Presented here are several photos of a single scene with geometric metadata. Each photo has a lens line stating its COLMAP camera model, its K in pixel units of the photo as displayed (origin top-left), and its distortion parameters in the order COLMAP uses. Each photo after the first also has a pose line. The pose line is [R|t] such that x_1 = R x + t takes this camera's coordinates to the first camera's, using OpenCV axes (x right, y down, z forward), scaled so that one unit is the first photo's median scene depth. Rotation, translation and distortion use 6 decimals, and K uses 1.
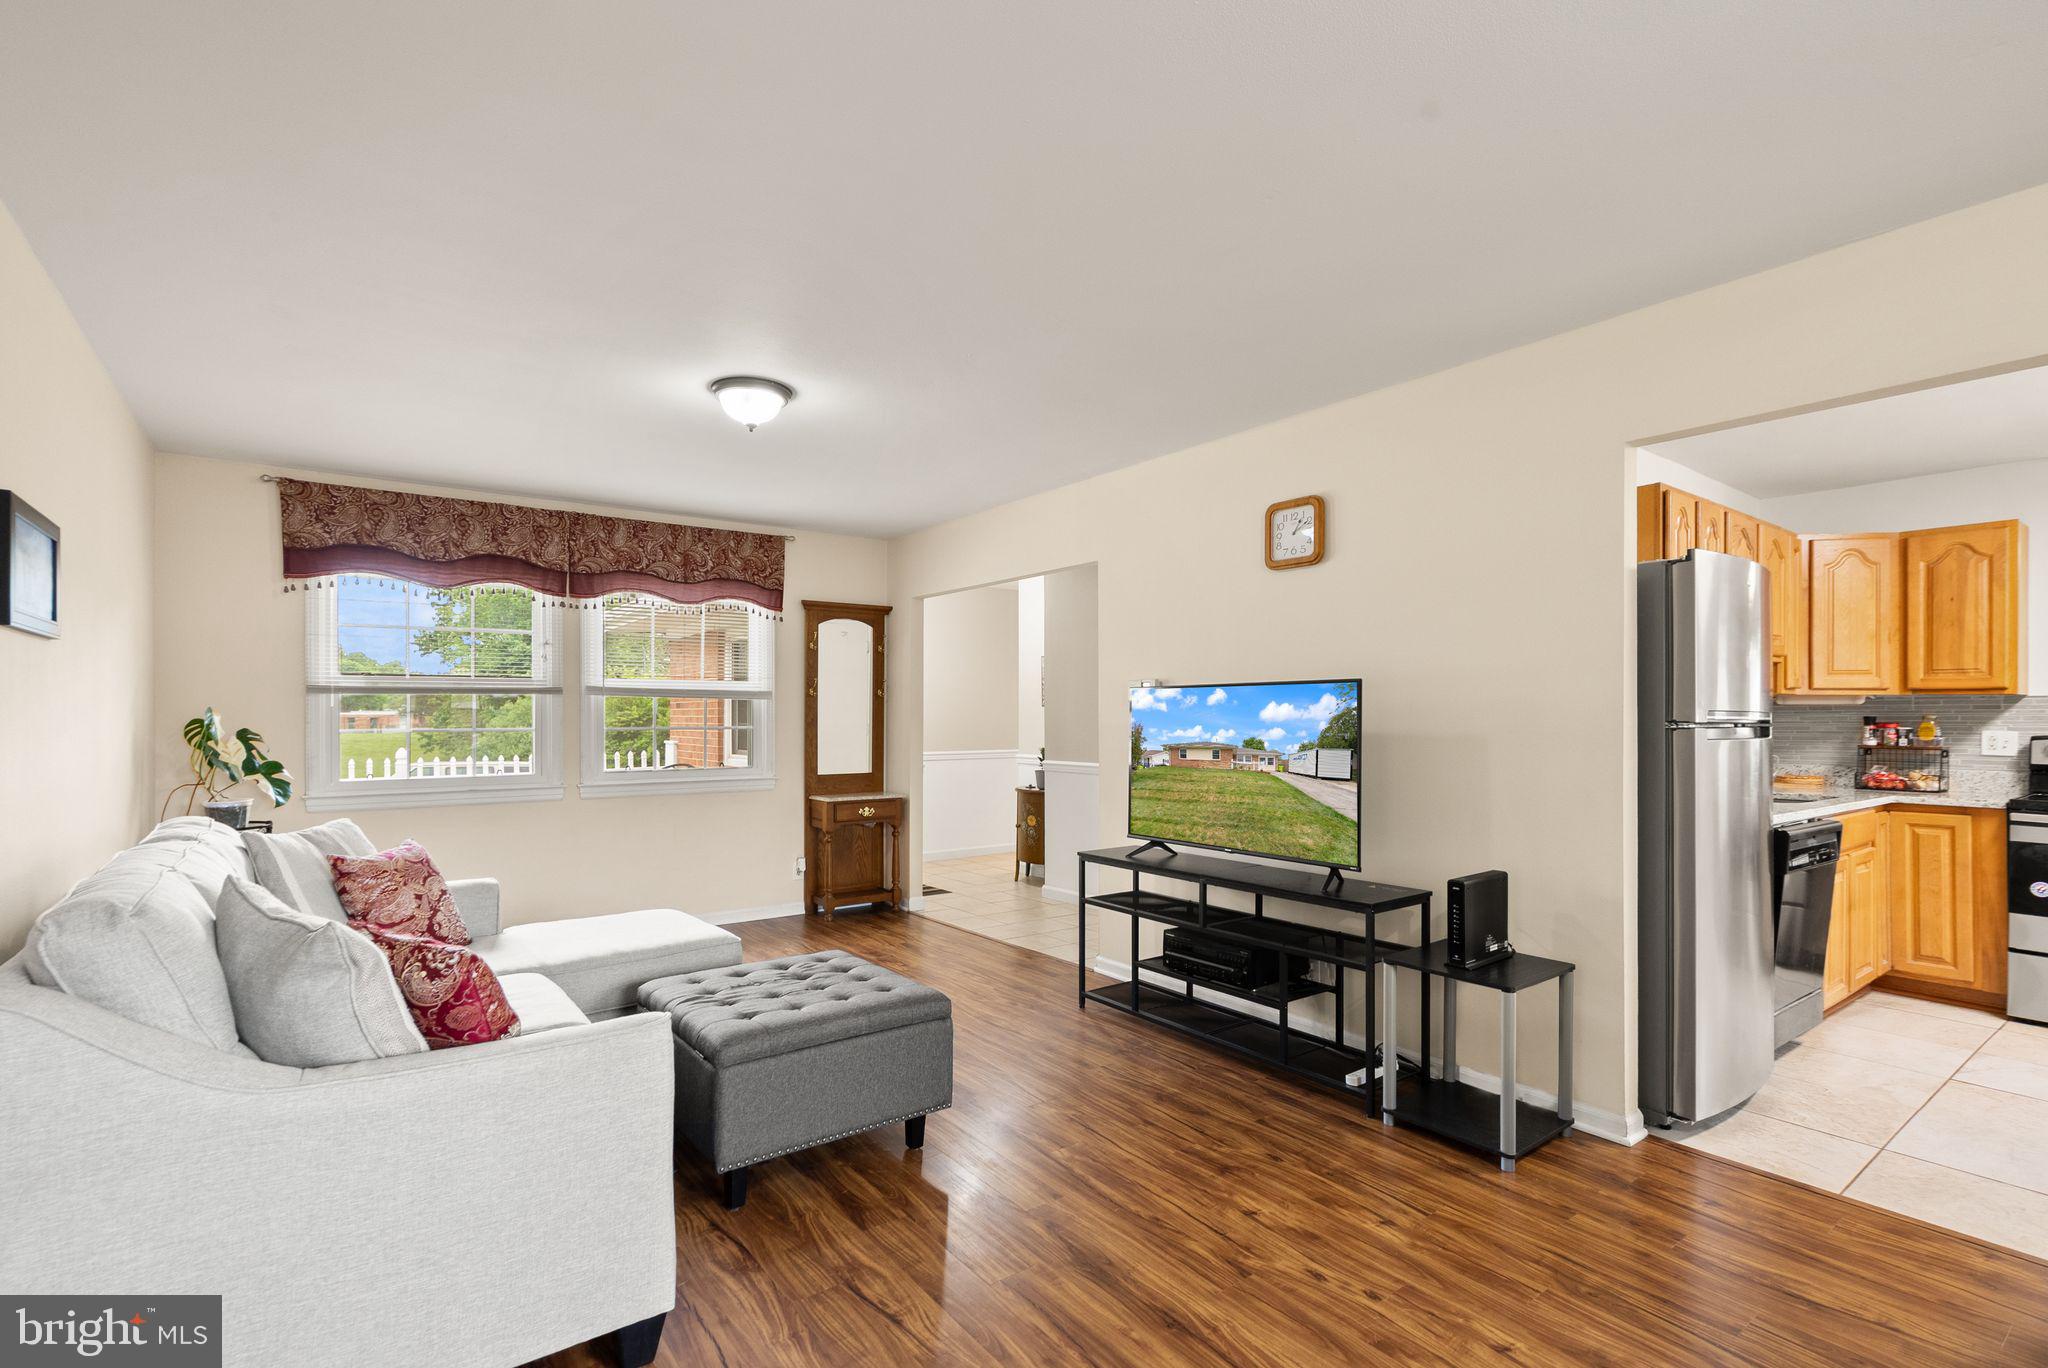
lens RADIAL K [[948.8, 0, 971.7], [0, 948.8, 703.3], [0, 0, 1]] dist [-0.002494, -0.000454]
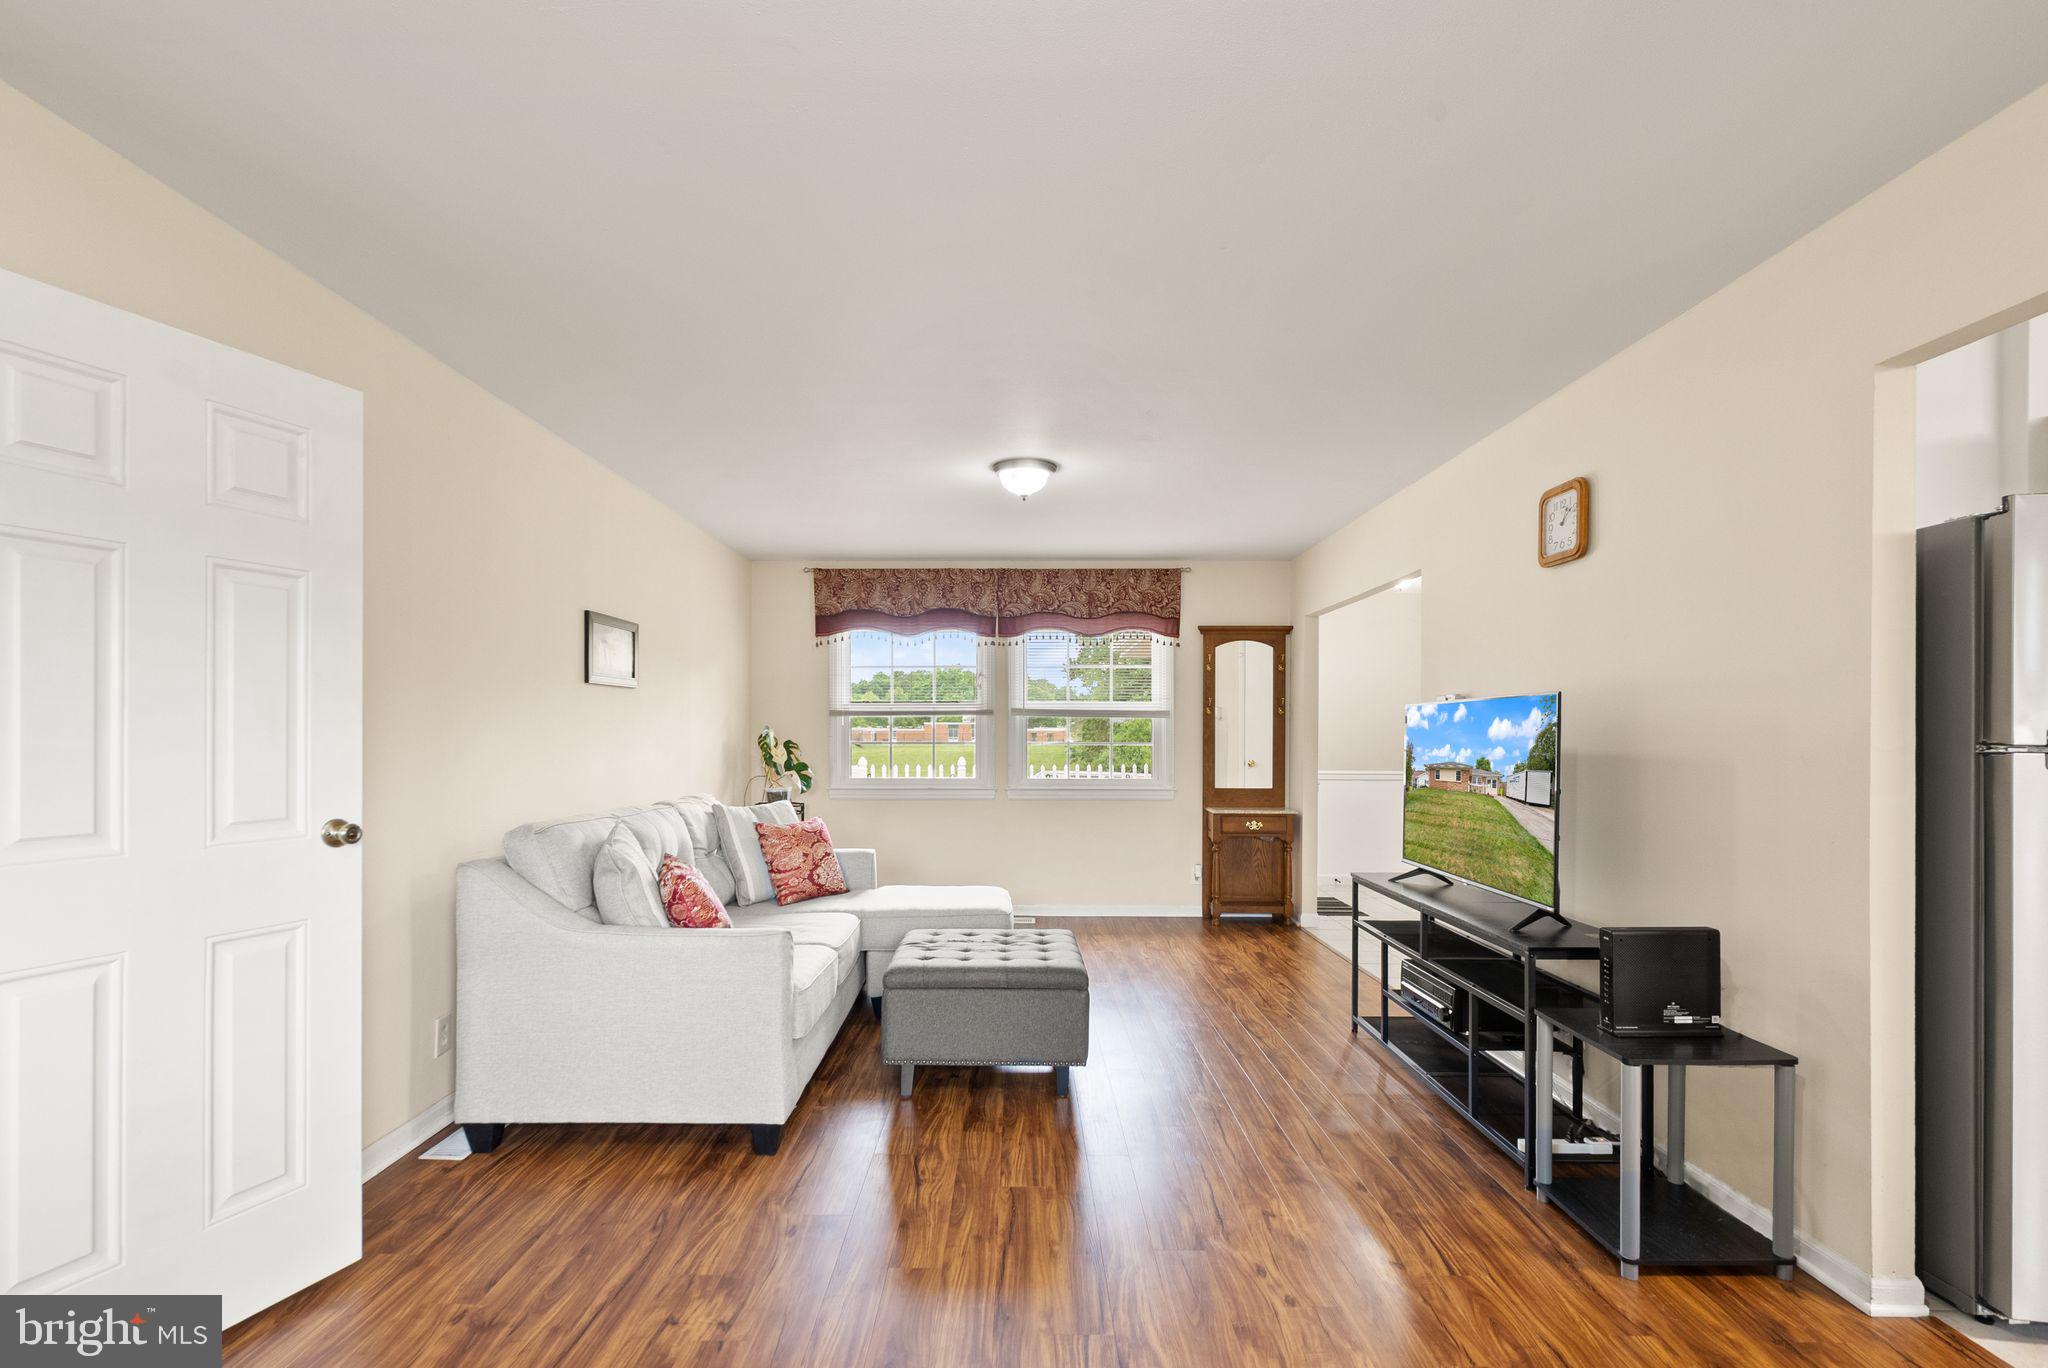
lens RADIAL K [[965.7, 0, 1016.6], [0, 965.7, 714.8], [0, 0, 1]] dist [0.000503, 0.000222]
pose [[0.803690, -0.008380, -0.594989, 0.419370], [0.004780, 0.999959, -0.007628, 0.000100], [0.595029, 0.003286, 0.803698, -0.007074]]
